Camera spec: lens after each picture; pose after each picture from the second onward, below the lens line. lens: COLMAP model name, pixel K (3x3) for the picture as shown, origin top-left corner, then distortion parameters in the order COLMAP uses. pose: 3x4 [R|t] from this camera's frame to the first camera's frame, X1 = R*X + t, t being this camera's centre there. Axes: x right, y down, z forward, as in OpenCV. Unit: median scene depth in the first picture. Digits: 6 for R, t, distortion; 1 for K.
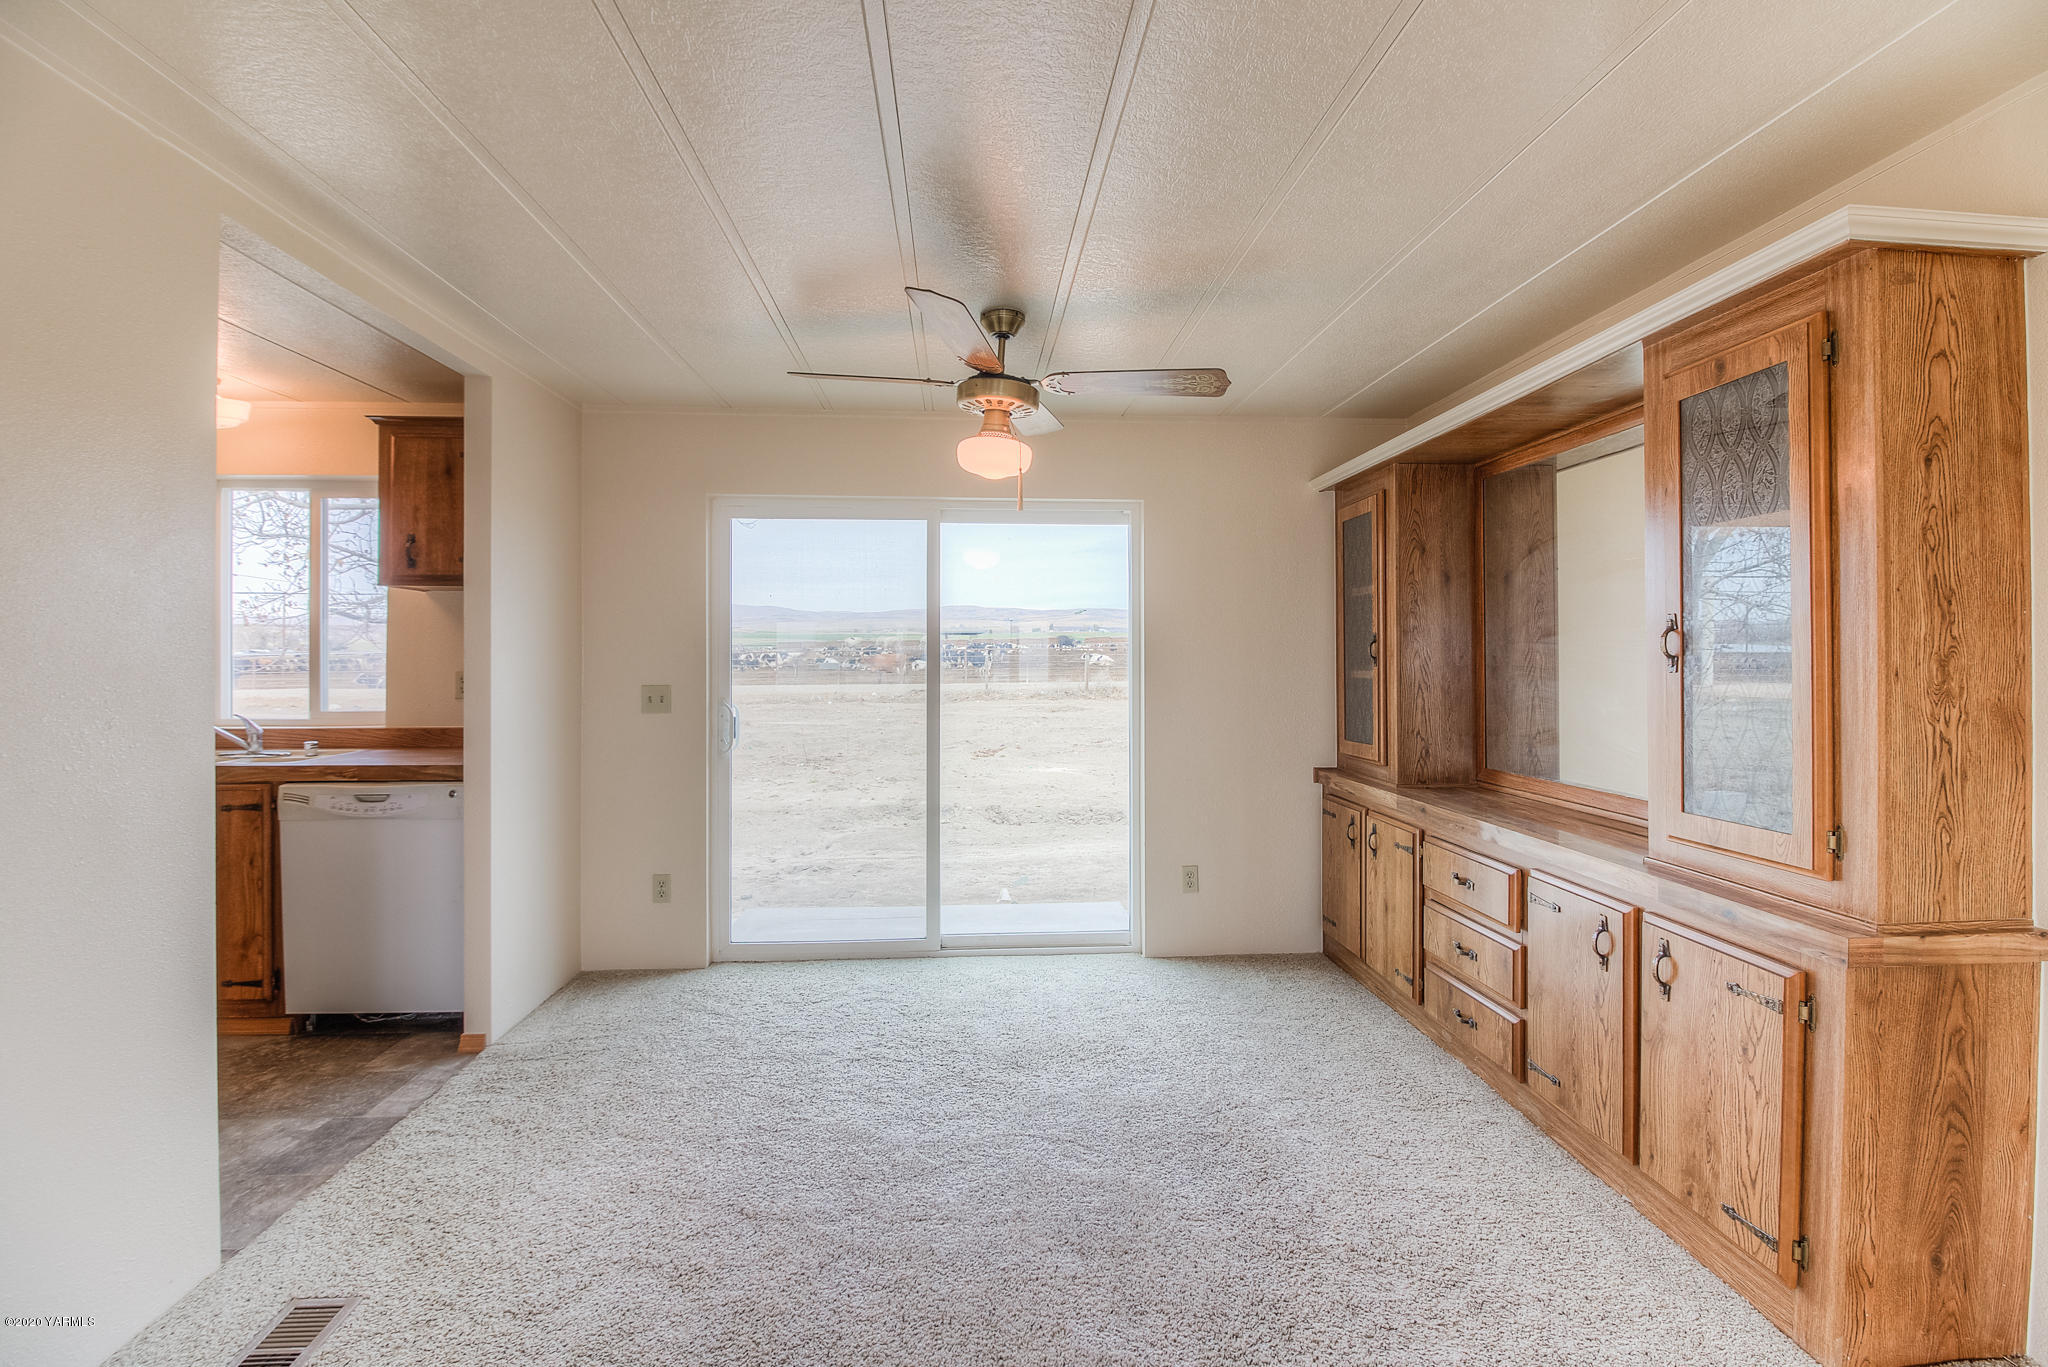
lens RADIAL K [[965.7, 0, 1040.6], [0, 965.7, 646.5], [0, 0, 1]] dist [0.000679, -0.015261]
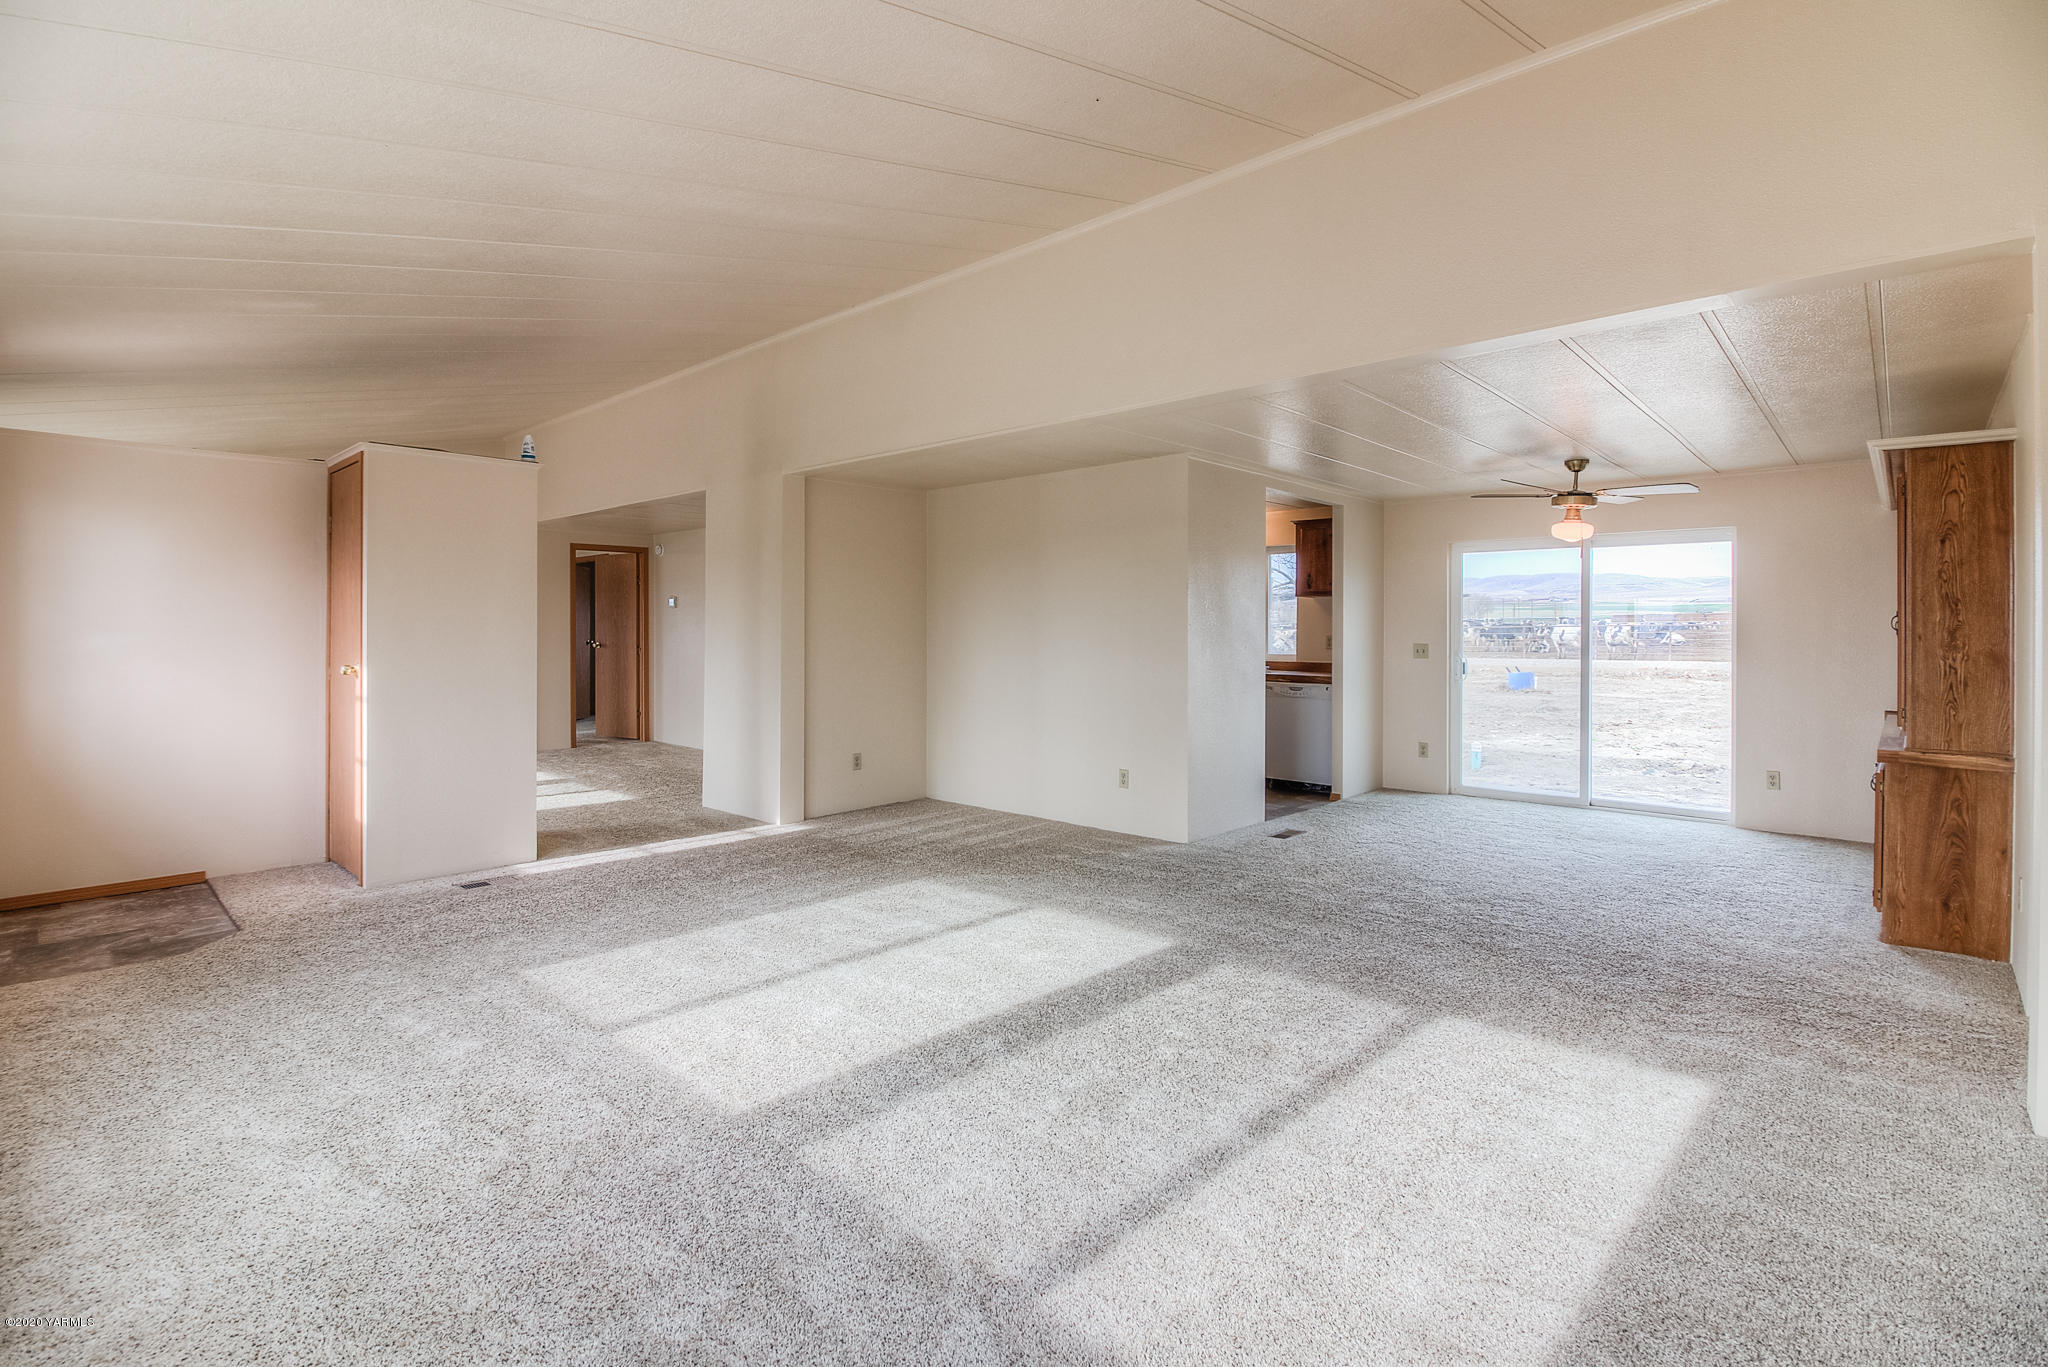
lens RADIAL K [[958.4, 0, 1006.8], [0, 958.4, 630.7], [0, 0, 1]] dist [-0.000970, -0.000815]
pose [[0.658798, 0.004508, -0.752306, 1.166100], [0.001933, 0.999969, 0.007685, -0.008637], [0.752317, -0.006517, 0.658769, -2.085003]]
